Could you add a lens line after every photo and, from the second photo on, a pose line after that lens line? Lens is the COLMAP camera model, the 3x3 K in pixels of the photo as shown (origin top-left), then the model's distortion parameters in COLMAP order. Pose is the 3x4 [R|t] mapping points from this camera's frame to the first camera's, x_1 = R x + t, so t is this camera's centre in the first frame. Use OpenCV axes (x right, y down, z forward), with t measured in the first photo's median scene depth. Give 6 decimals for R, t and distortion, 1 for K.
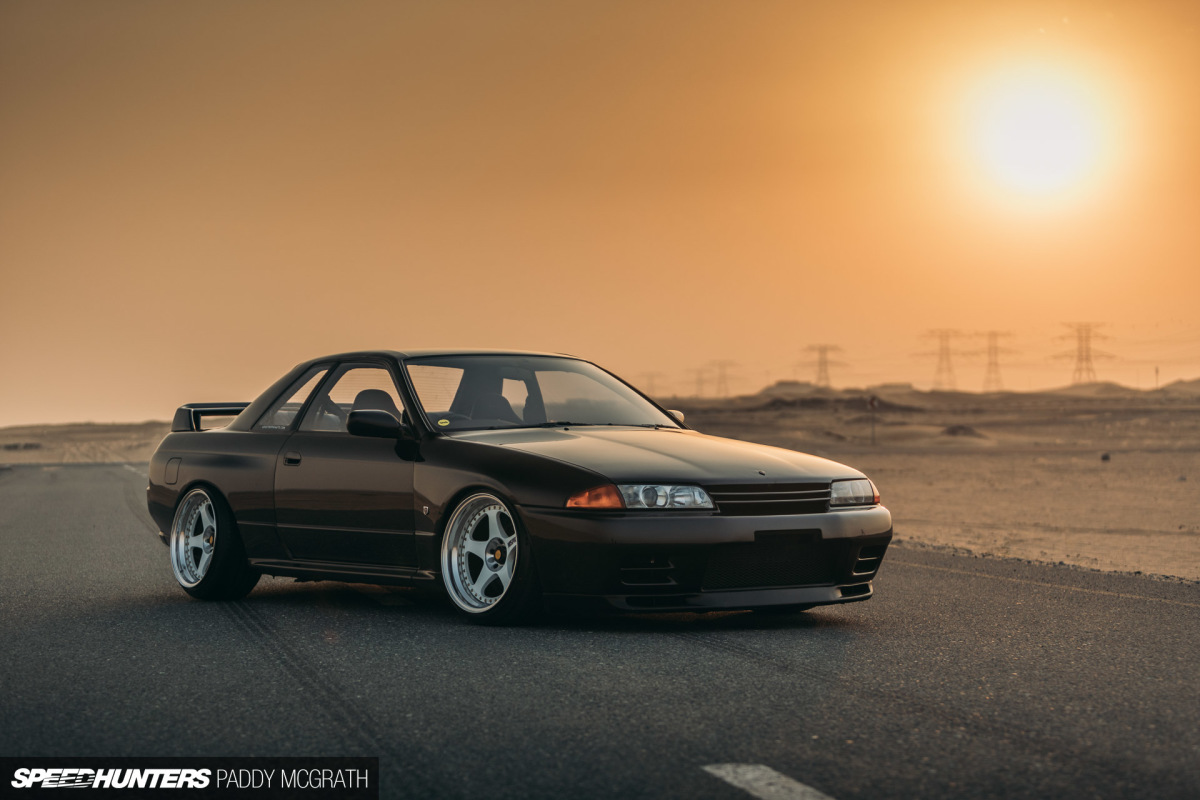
lens RADIAL K [[2523.5, 0, 600.0], [0, 2523.5, 400.0], [0, 0, 1]] dist [0.257544, 0.097711]
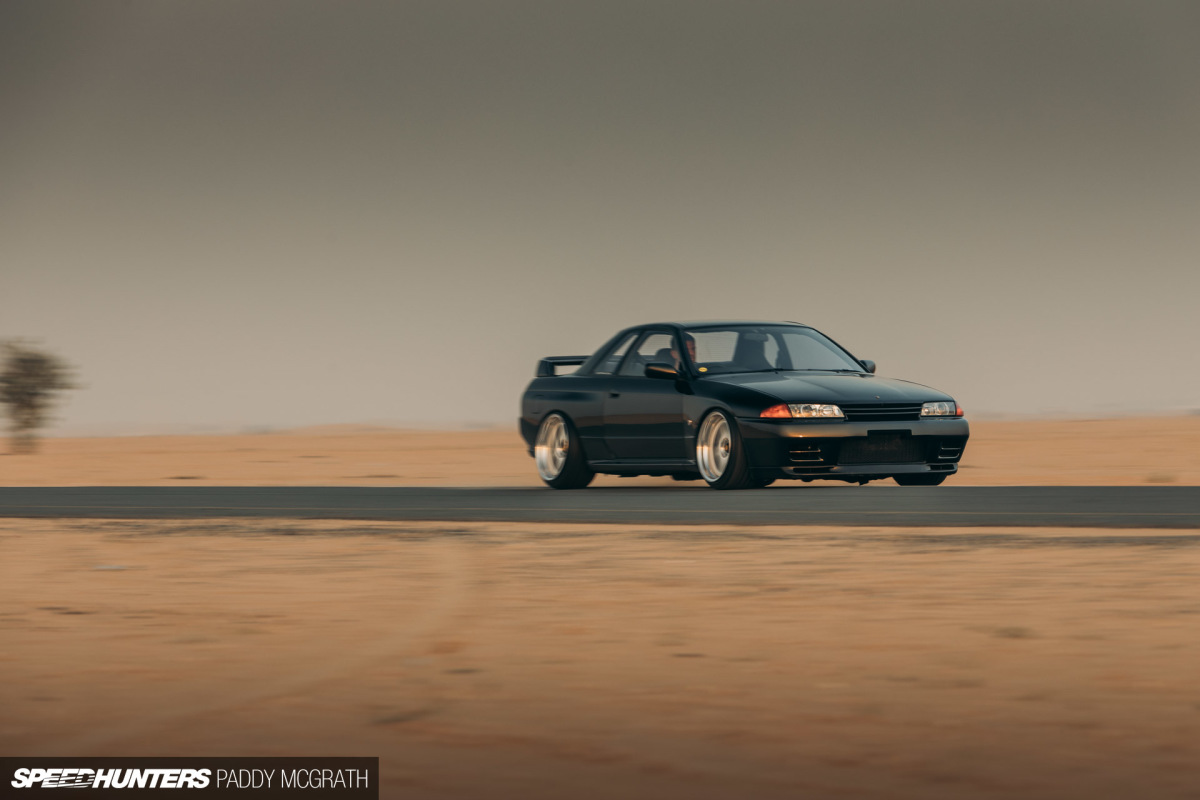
lens RADIAL K [[6919.9, 0, 600.0], [0, 6919.9, 400.0], [0, 0, 1]] dist [0.003693, -0.033867]
pose [[0.987883, -0.005374, -0.155106, 0.532266], [0.007255, 0.999907, 0.011563, -0.021915], [0.155029, -0.012548, 0.987830, -3.213294]]
